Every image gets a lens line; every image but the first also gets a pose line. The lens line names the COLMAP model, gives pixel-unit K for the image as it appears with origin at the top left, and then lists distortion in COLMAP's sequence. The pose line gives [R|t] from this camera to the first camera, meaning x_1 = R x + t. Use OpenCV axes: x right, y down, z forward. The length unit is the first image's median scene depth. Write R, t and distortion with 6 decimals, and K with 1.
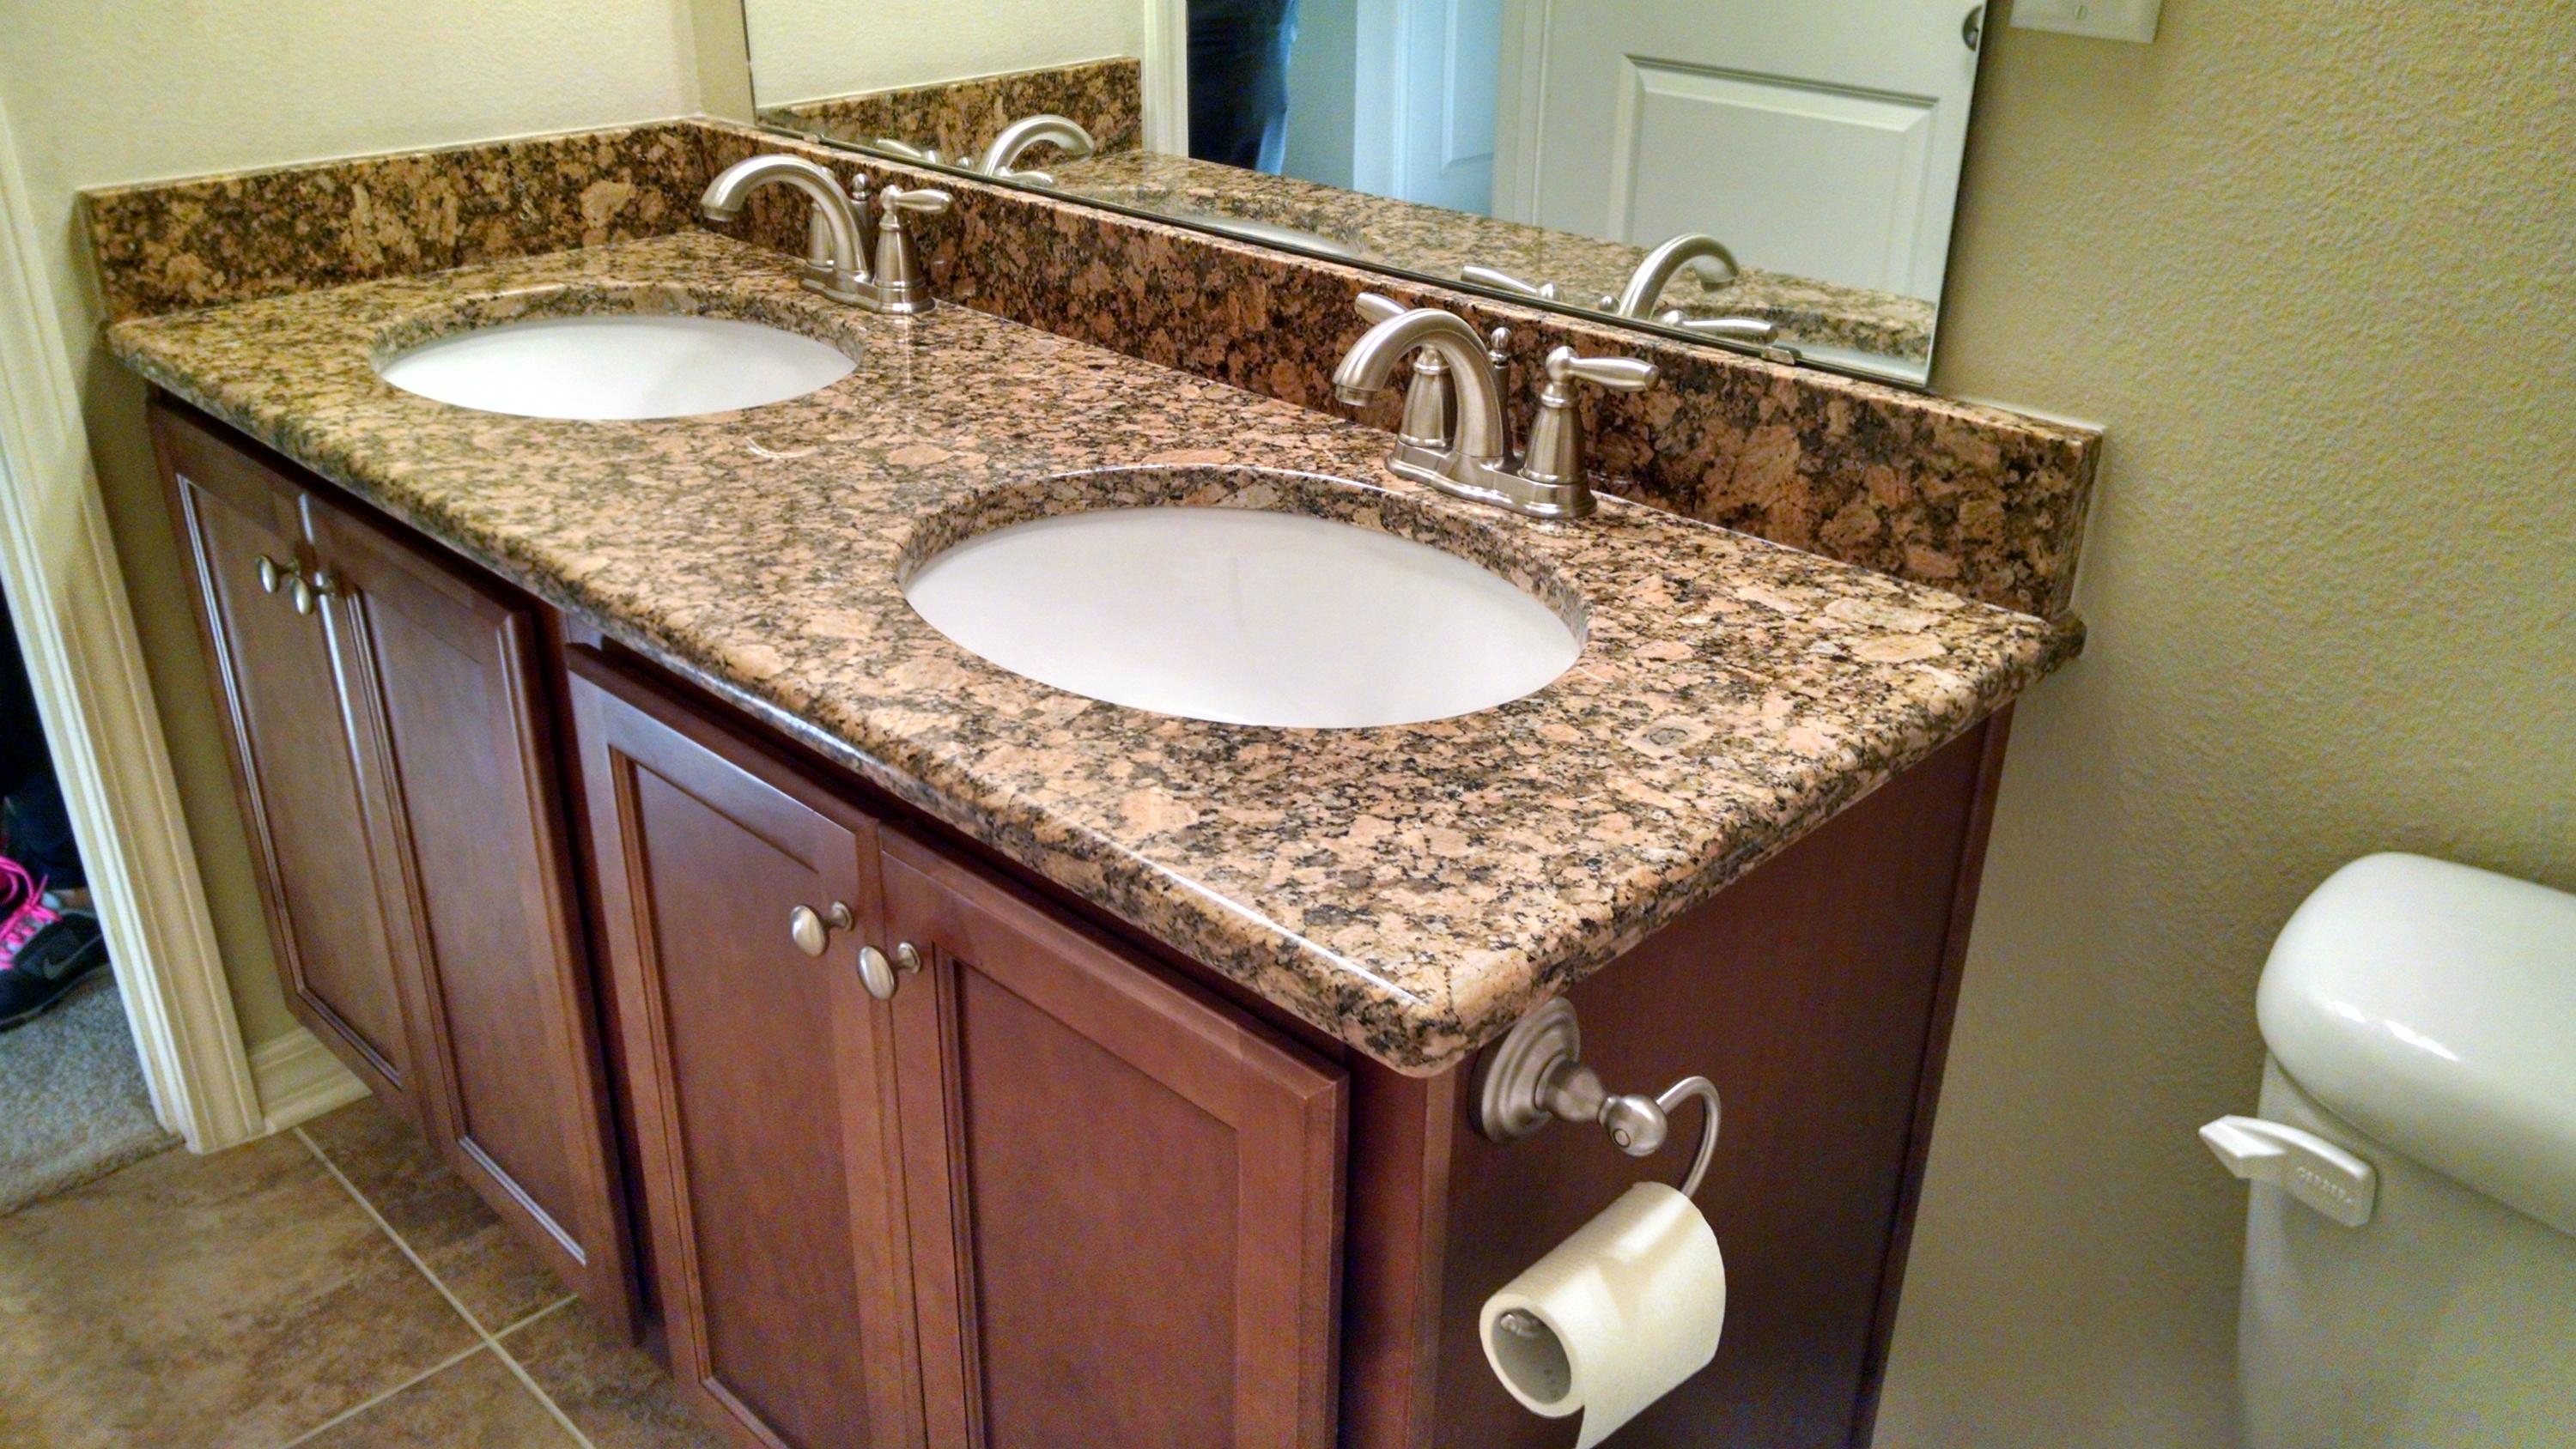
lens RADIAL K [[1977.7, 0, 1288.0], [0, 1977.7, 724.5], [0, 0, 1]] dist [0.066132, -0.096156]
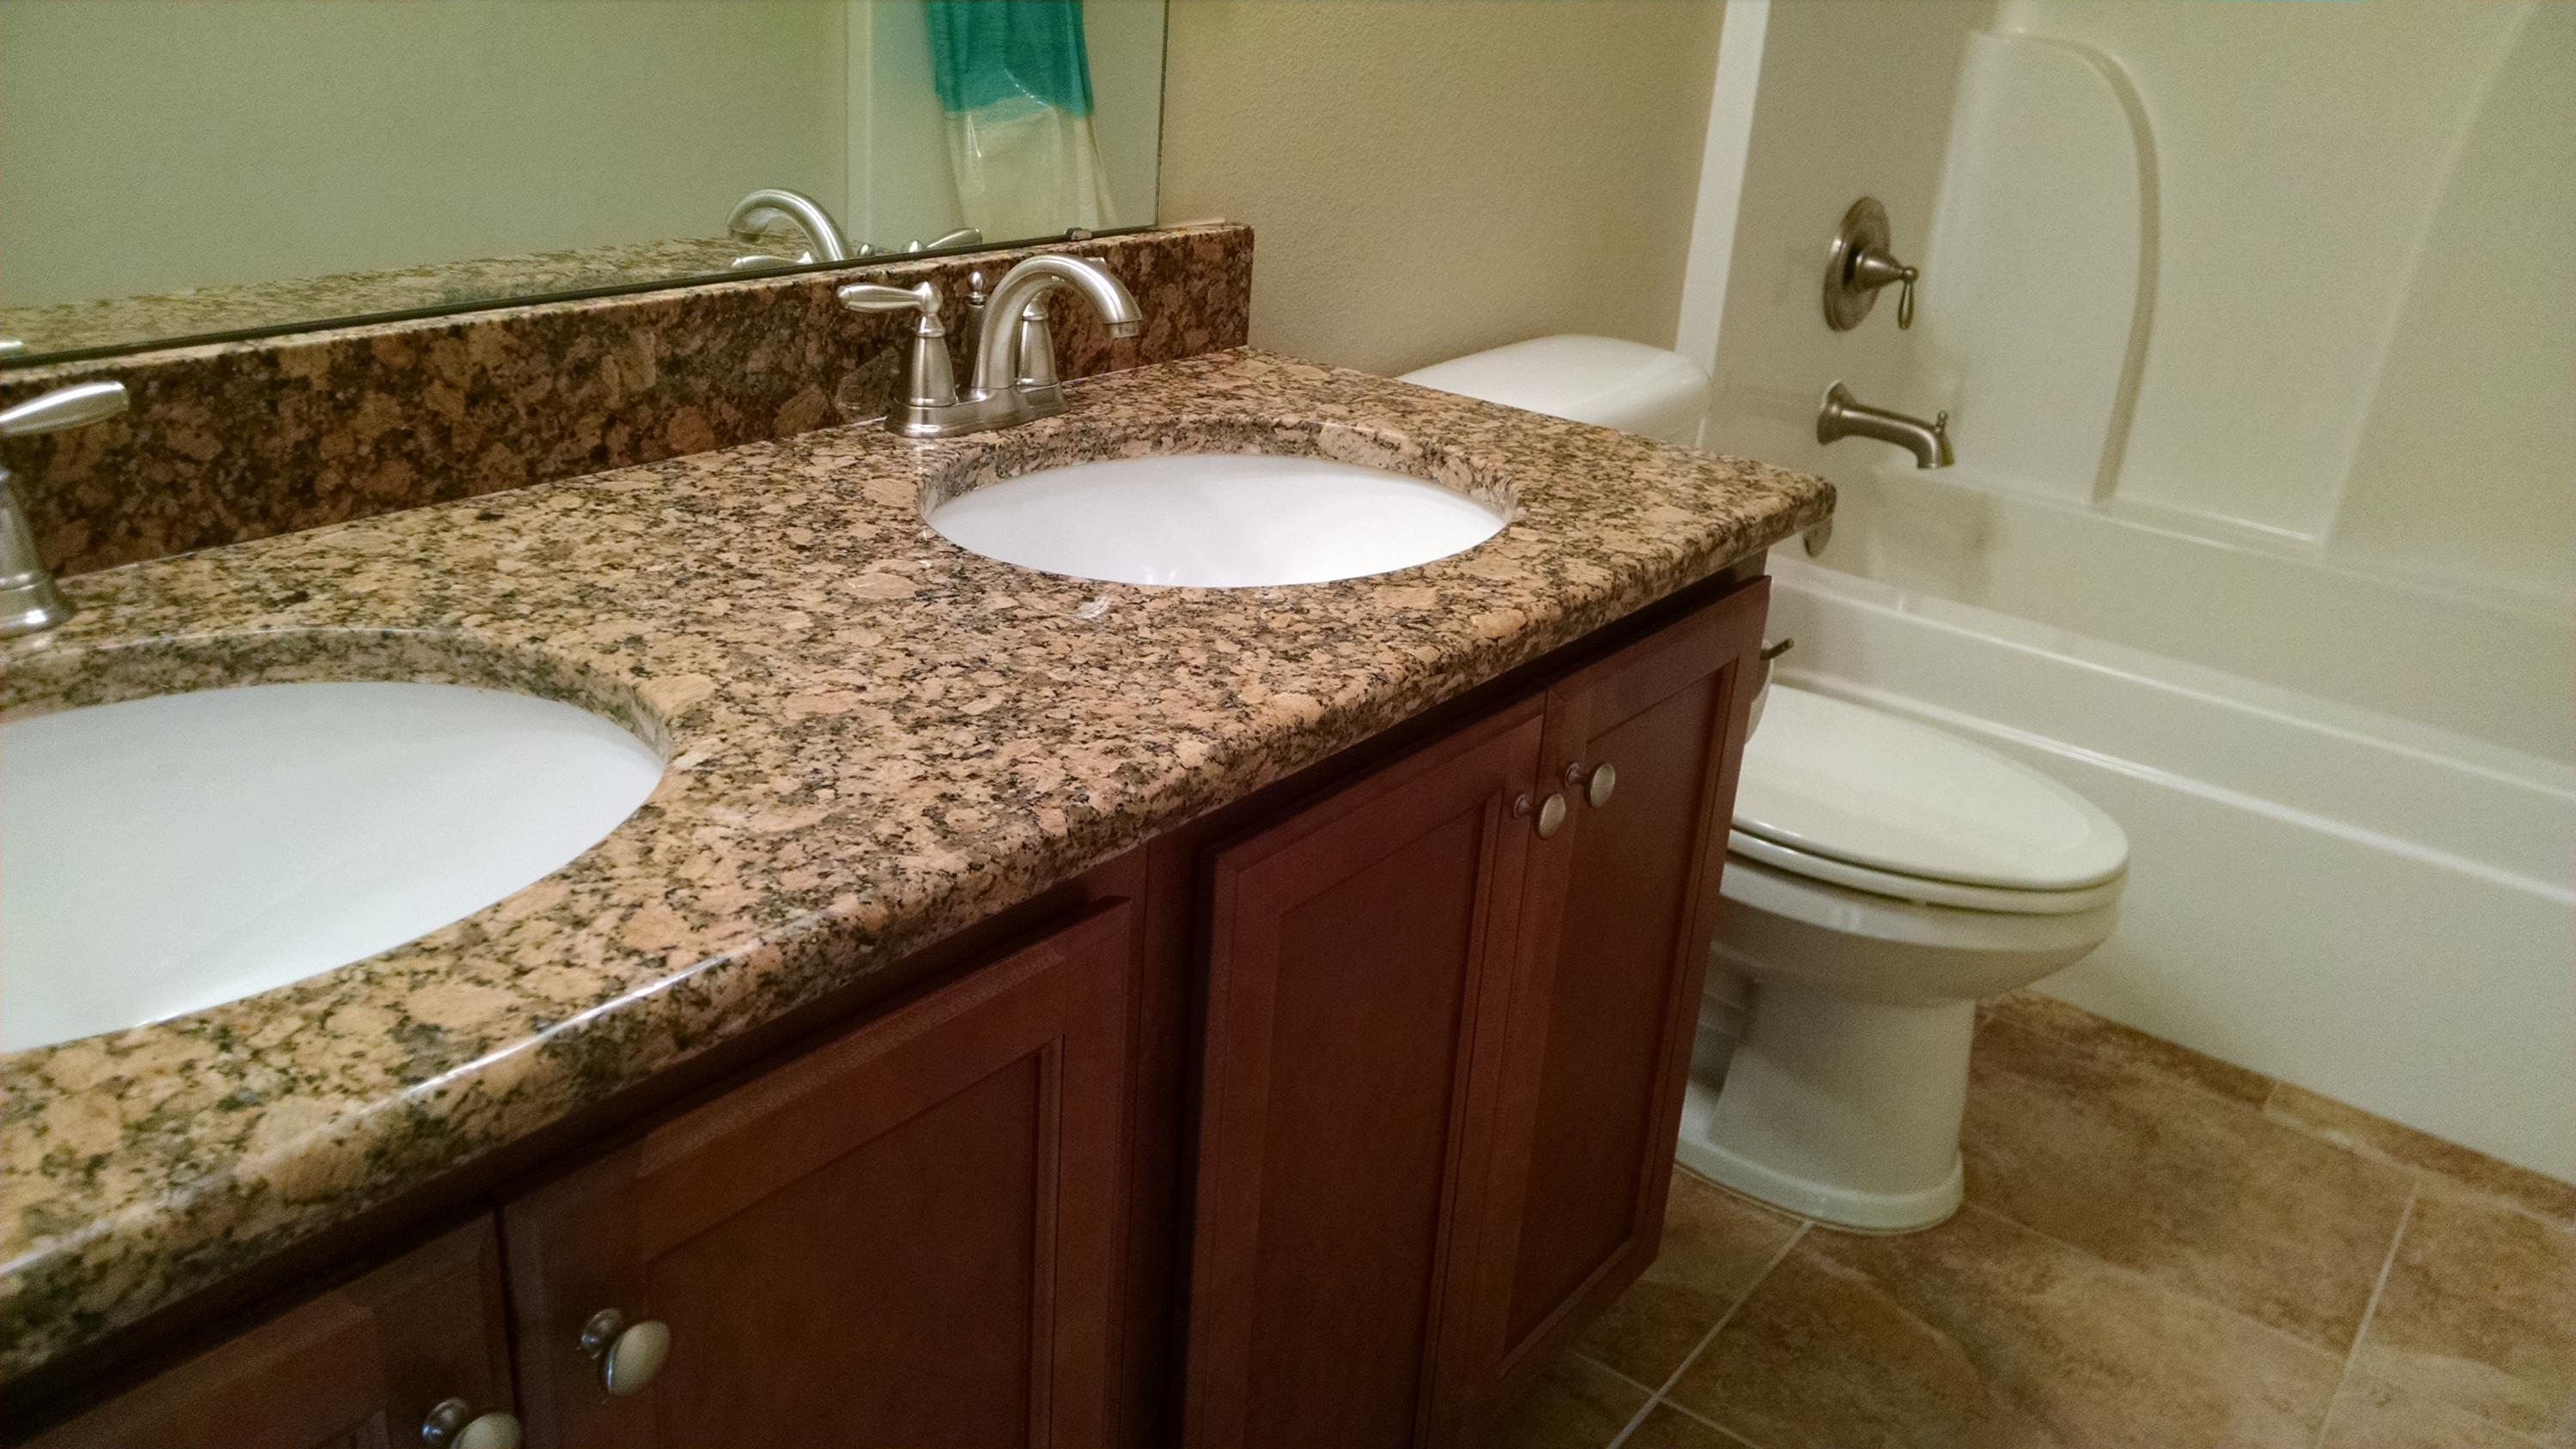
lens RADIAL K [[1922.6, 0, 1288.0], [0, 1922.6, 724.5], [0, 0, 1]] dist [0.038139, -0.085014]
pose [[-0.108189, -0.410007, 0.905643, -0.879531], [0.364214, 0.831303, 0.419861, -0.335044], [-0.925010, 0.375272, 0.059393, 0.767005]]
